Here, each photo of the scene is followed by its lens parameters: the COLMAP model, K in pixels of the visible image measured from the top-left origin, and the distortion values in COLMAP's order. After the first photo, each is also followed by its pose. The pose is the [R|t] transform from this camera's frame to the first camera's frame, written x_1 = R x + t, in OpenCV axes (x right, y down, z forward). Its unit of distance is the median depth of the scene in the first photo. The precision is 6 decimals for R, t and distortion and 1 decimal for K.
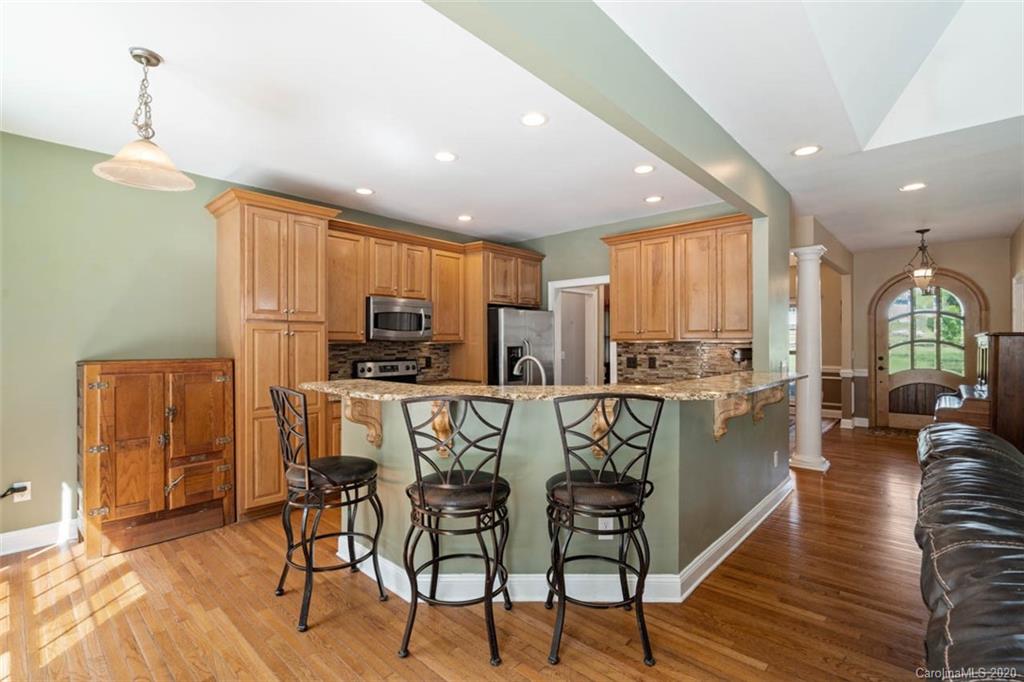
lens RADIAL K [[478.3, 0, 516.3], [0, 478.3, 342.3], [0, 0, 1]] dist [-0.007941, 0.006503]
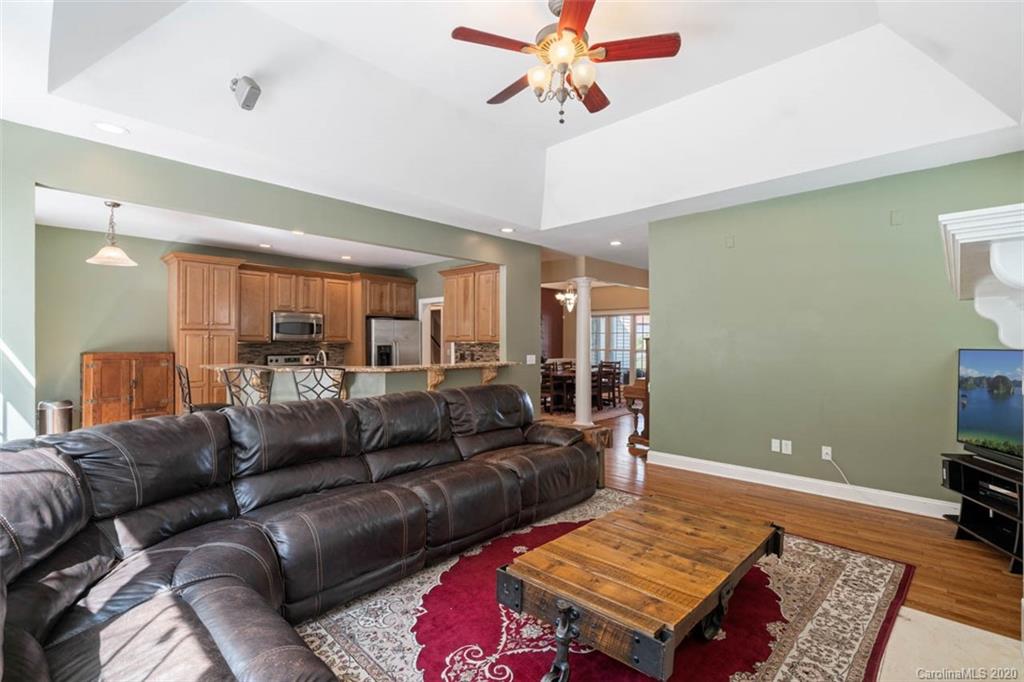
lens RADIAL K [[478.3, 0, 517.2], [0, 478.3, 339.2], [0, 0, 1]] dist [-0.007941, 0.006503]
pose [[0.999853, 0.003411, -0.016816, 0.504463], [-0.003488, 0.999983, -0.004586, -0.005868], [0.016800, 0.004644, 0.999848, -0.514464]]
